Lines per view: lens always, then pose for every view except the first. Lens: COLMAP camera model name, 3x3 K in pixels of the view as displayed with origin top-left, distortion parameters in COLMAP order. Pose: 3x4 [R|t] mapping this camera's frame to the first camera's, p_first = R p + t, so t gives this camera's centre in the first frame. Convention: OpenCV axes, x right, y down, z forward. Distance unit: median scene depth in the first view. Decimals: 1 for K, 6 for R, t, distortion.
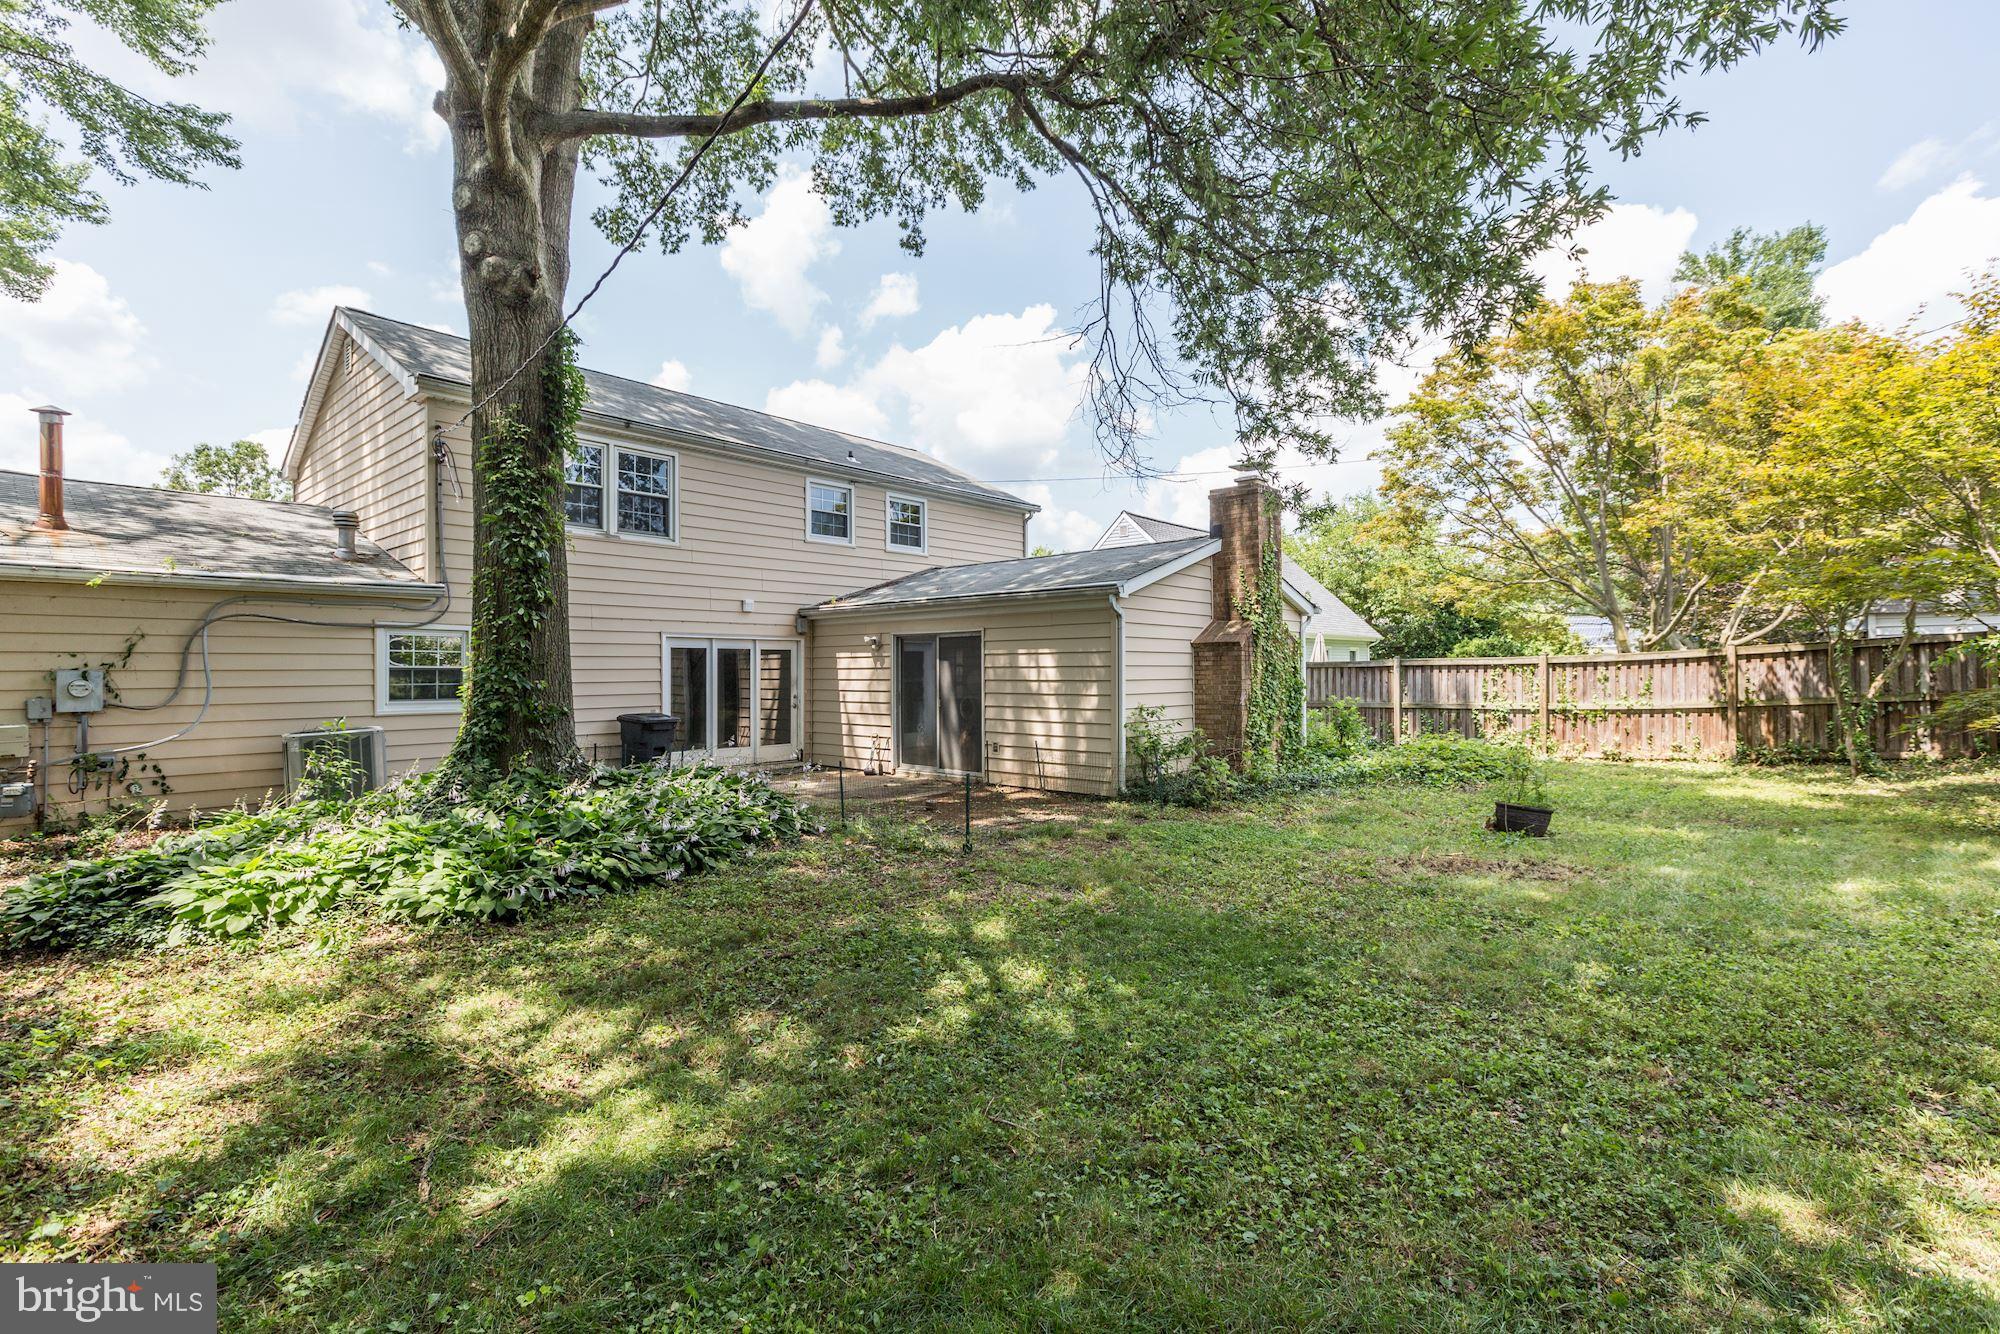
lens RADIAL K [[909.1, 0, 1008.6], [0, 909.1, 677.5], [0, 0, 1]] dist [-0.034820, 0.014265]
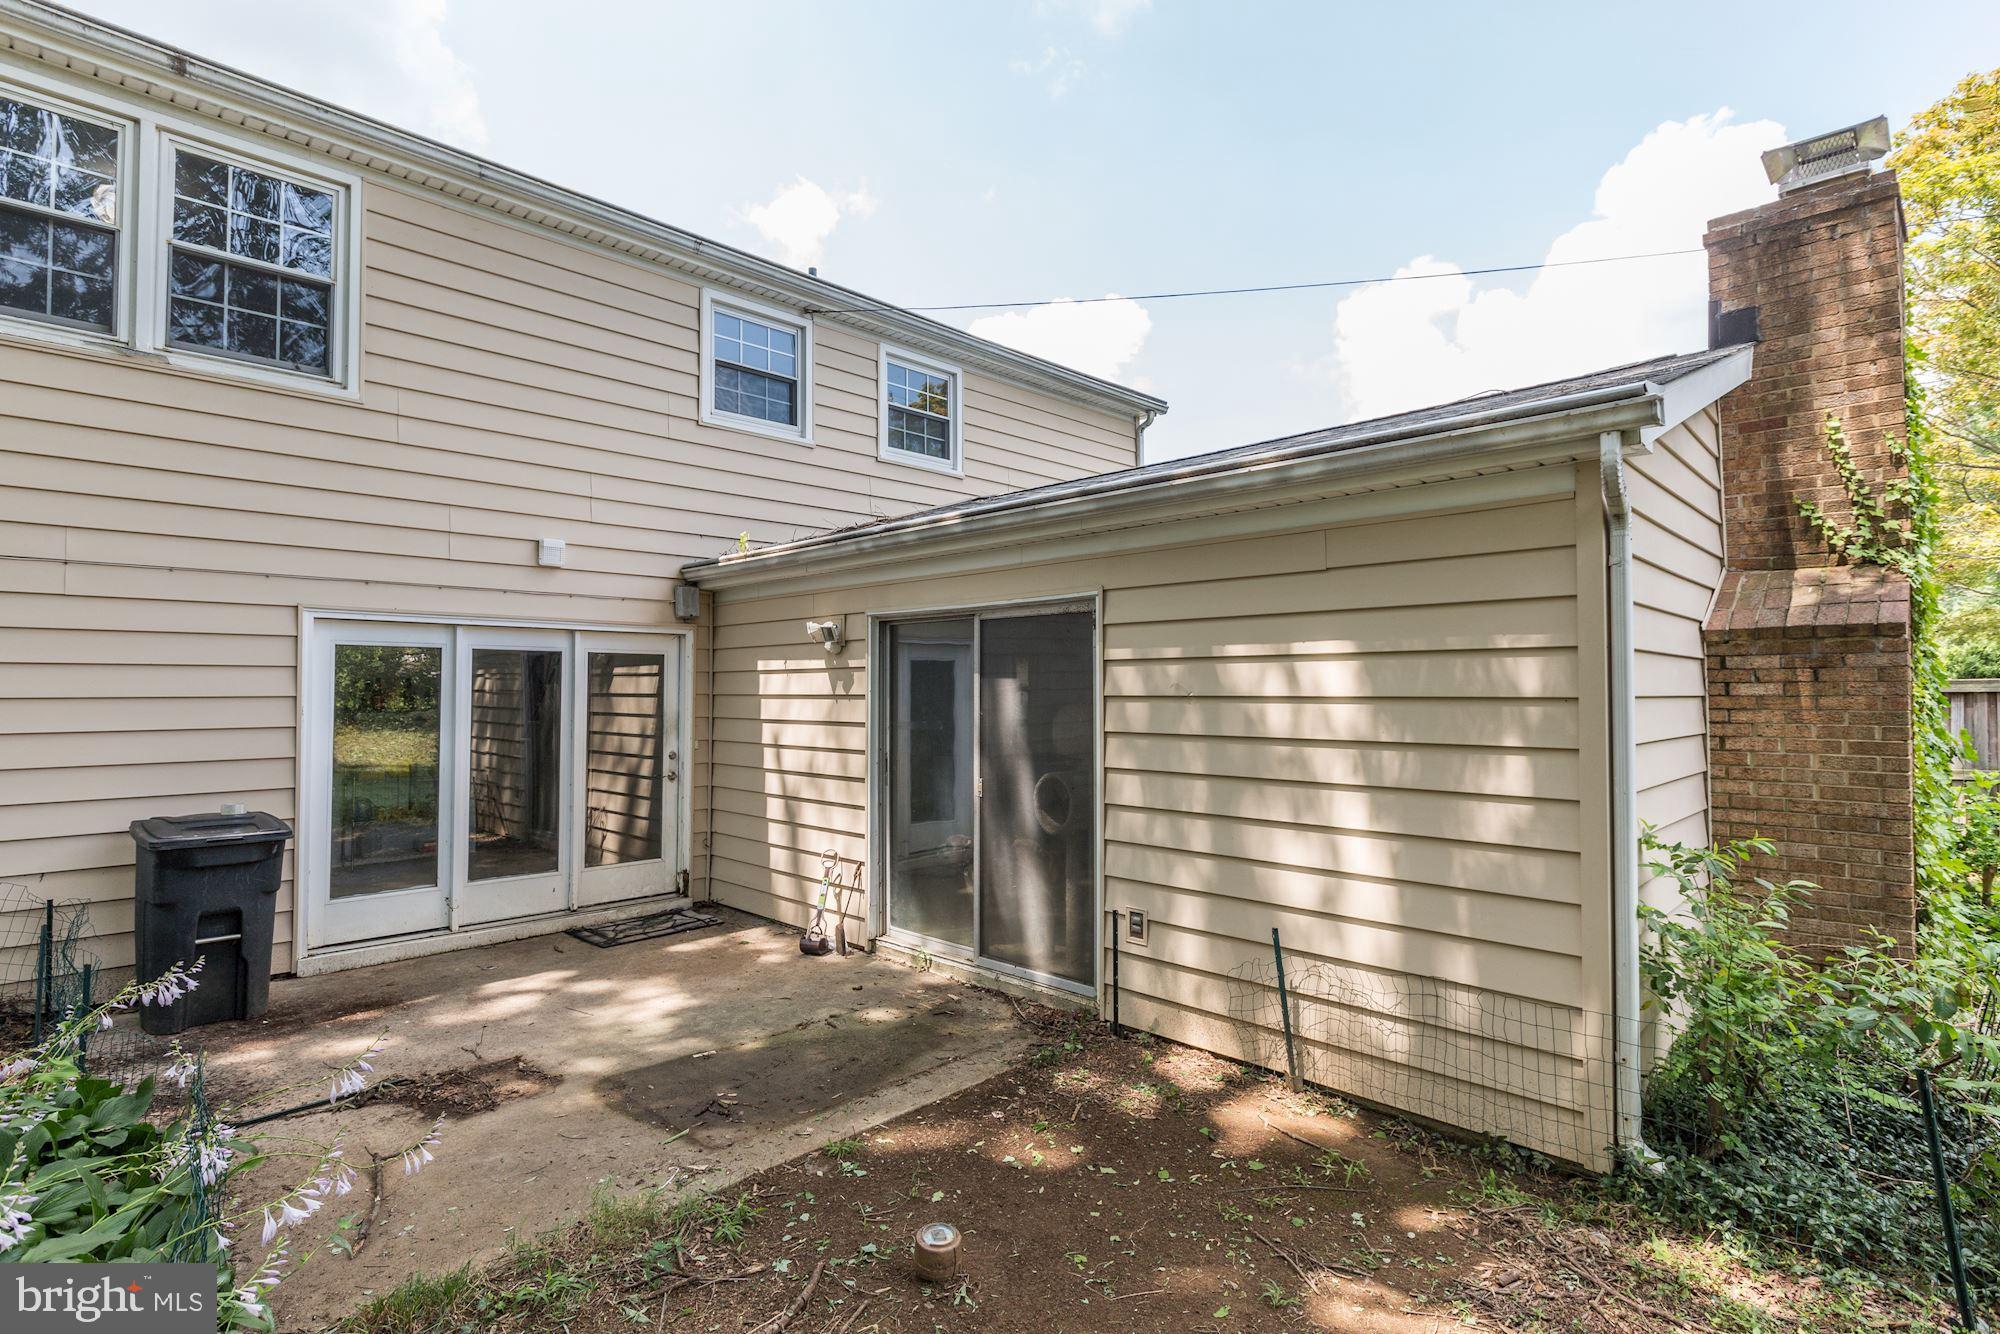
lens RADIAL K [[964.1, 0, 1000.0], [0, 964.1, 668.8], [0, 0, 1]] dist [-0.000822, -0.001299]
pose [[0.998195, 0.001974, -0.060031, -0.049879], [-0.003954, 0.999451, -0.032885, -0.010011], [0.059933, 0.033063, 0.997655, 0.660643]]
